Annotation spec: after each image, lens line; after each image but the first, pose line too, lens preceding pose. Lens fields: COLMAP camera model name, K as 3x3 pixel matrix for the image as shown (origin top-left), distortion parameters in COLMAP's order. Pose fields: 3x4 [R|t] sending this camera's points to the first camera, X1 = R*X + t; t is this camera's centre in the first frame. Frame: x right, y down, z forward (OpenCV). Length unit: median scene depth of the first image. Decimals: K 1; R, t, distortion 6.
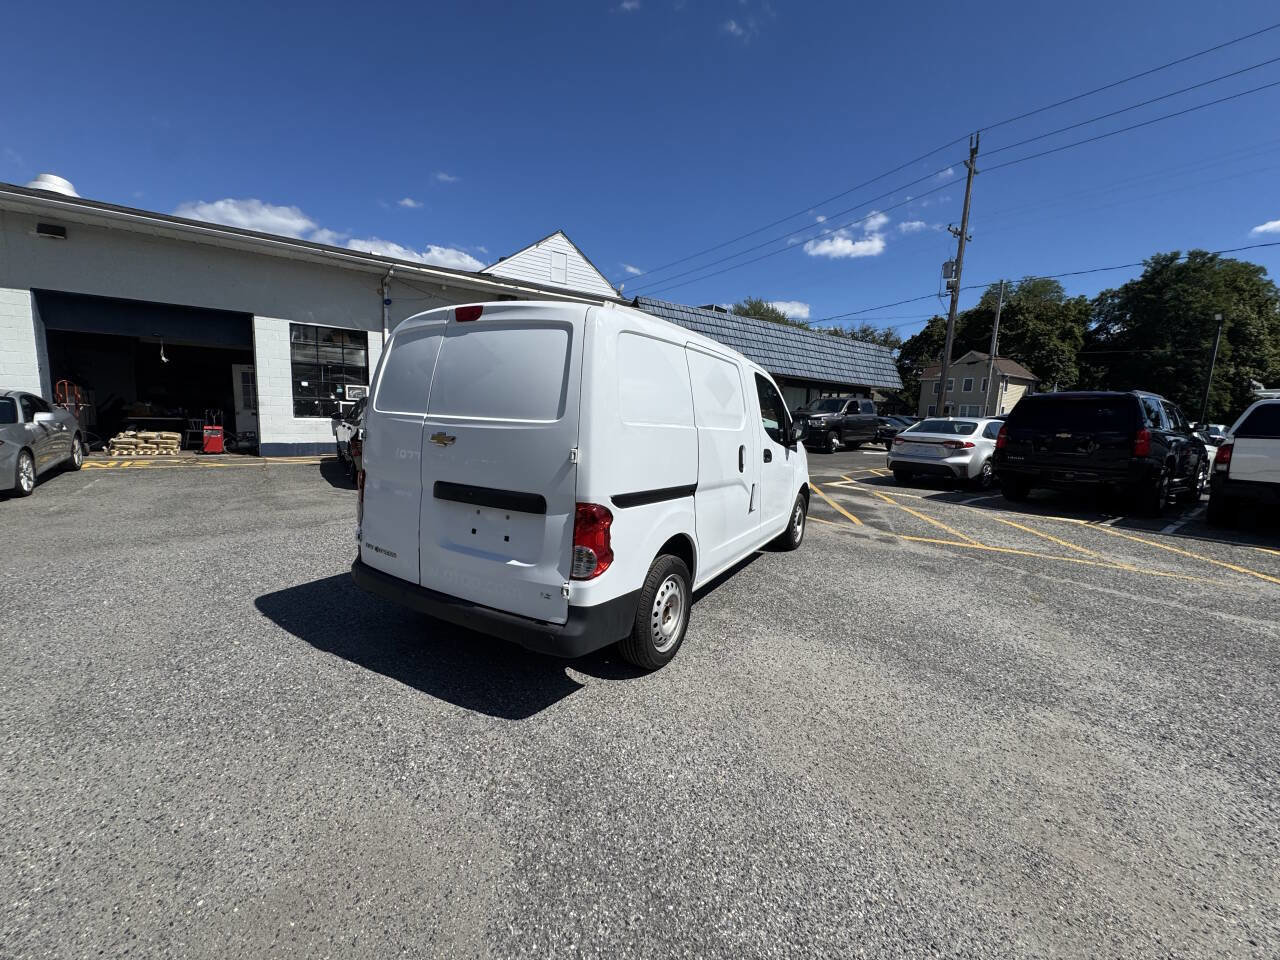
lens RADIAL K [[503.9, 0, 640.8], [0, 503.9, 483.5], [0, 0, 1]] dist [-0.001215, -0.000070]
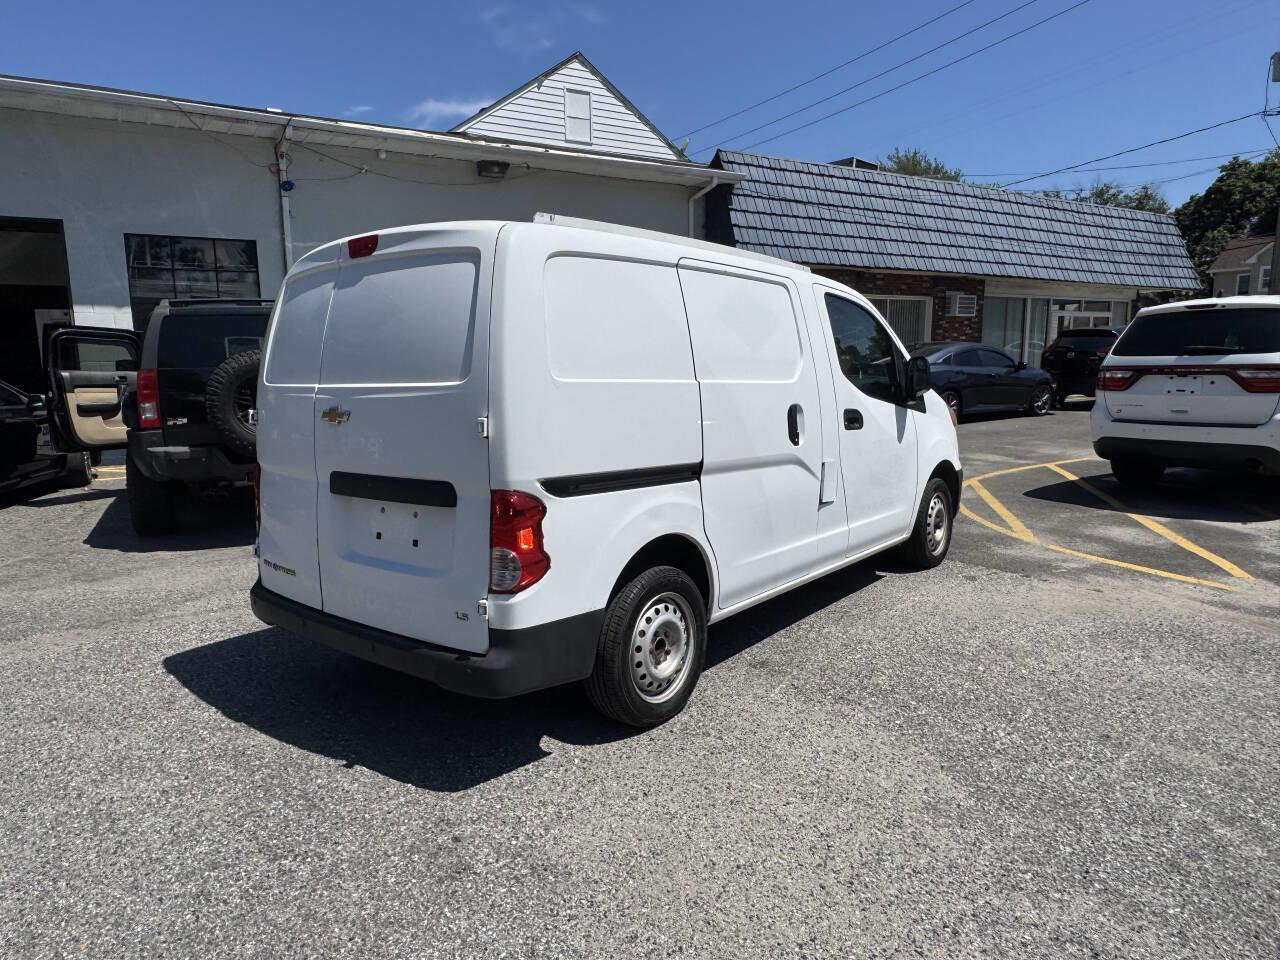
lens RADIAL K [[821.2, 0, 642.8], [0, 821.2, 488.4], [0, 0, 1]] dist [-0.005173, 0.003817]
pose [[0.992979, -0.028219, -0.114875, 0.130323], [0.030860, 0.999297, 0.021280, 0.008804], [0.114194, -0.024675, 0.993152, -0.098950]]
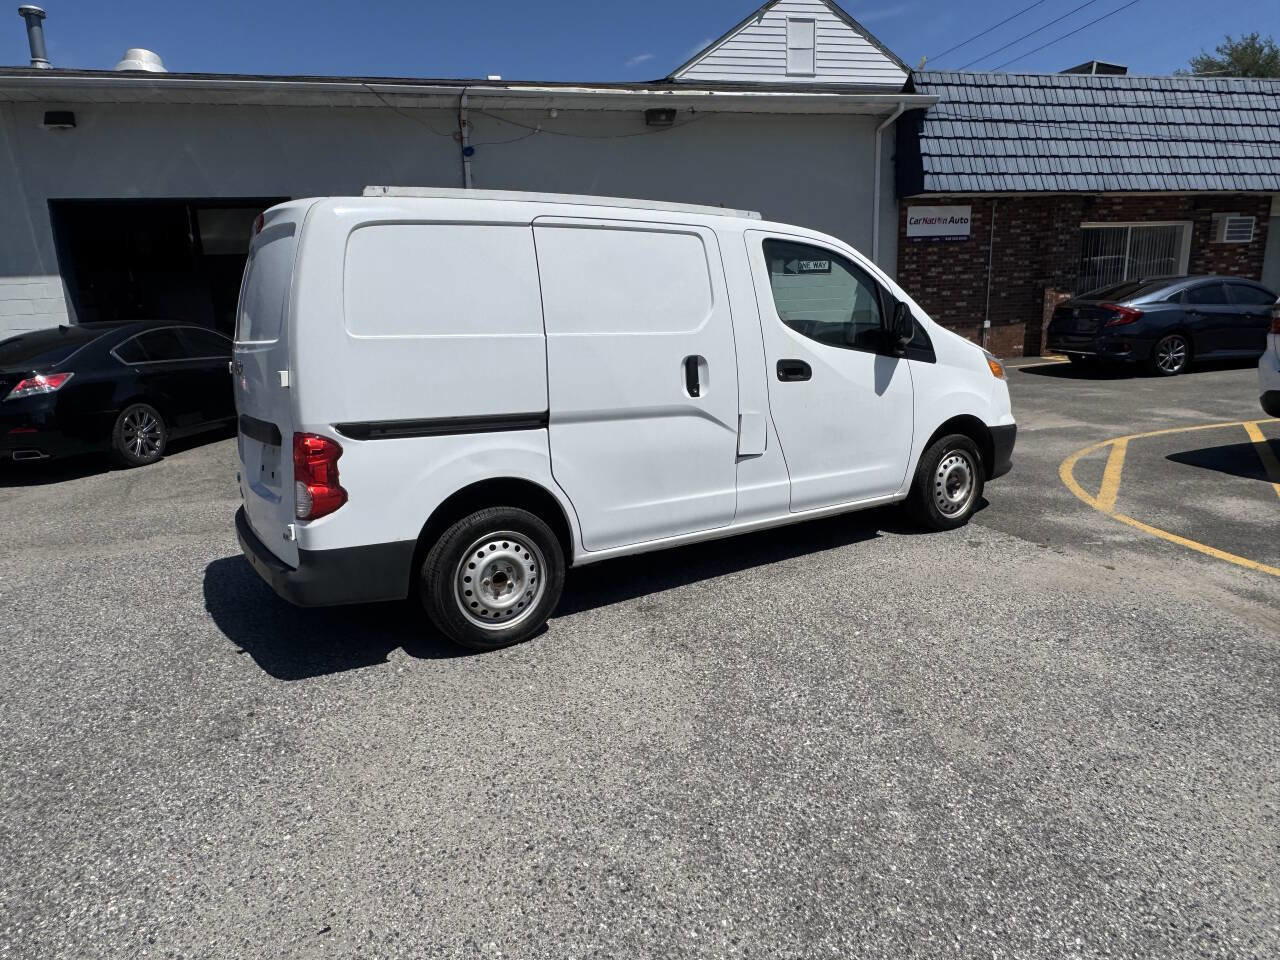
lens RADIAL K [[821.2, 0, 643.2], [0, 821.2, 490.6], [0, 0, 1]] dist [-0.005173, 0.003817]
pose [[0.907798, 0.027333, -0.418515, 0.608162], [0.008404, 0.996488, 0.083309, 0.013702], [0.419322, -0.079145, 0.904381, -0.022105]]
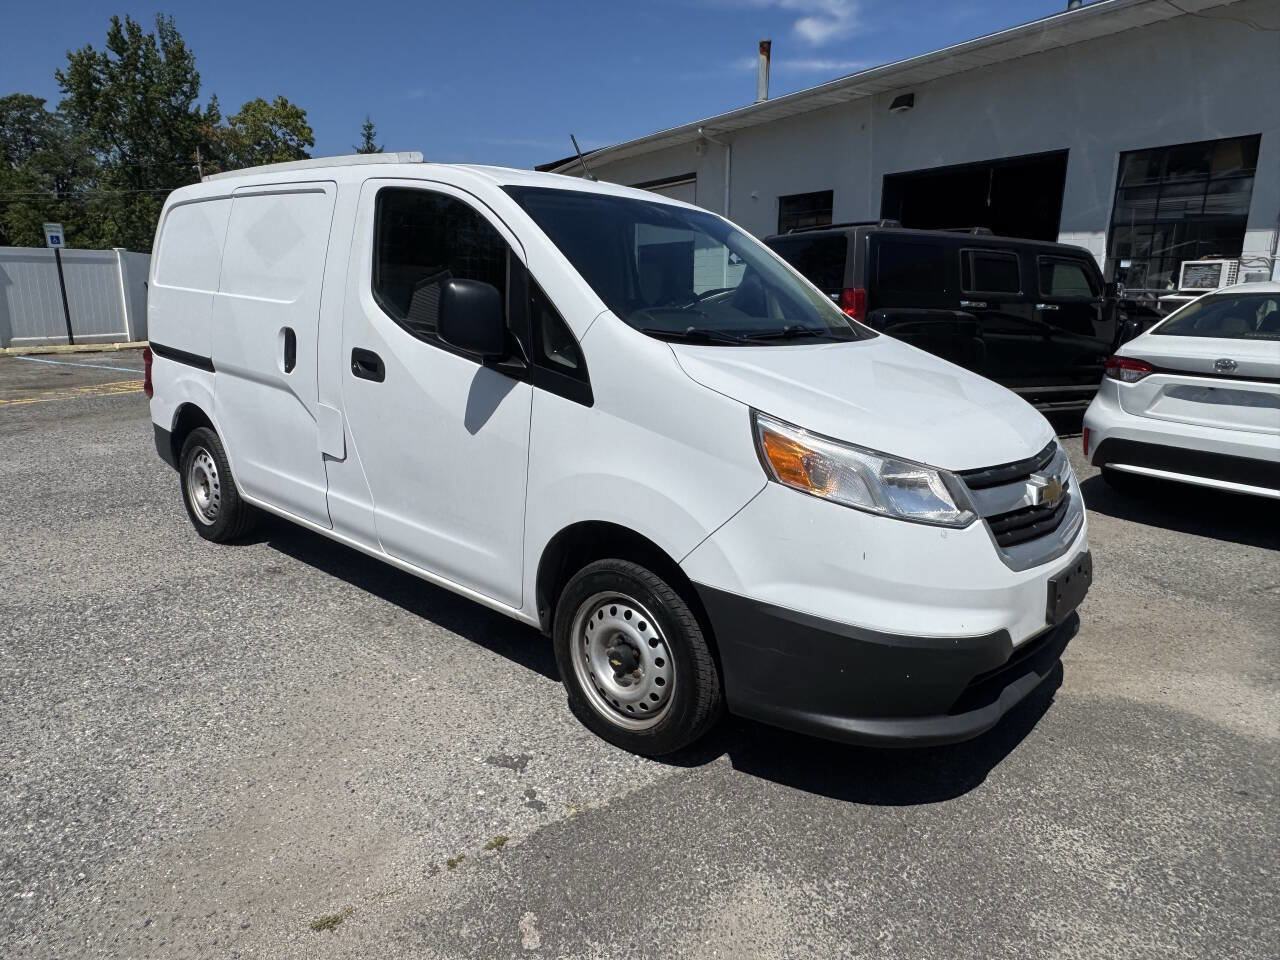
lens RADIAL K [[821.2, 0, 641.1], [0, 821.2, 480.2], [0, 0, 1]] dist [-0.005173, 0.003817]
pose [[-0.143070, 0.193761, -0.970561, 1.150240], [-0.154610, 0.964234, 0.215289, -0.175322], [0.977562, 0.180860, -0.107995, 1.564589]]
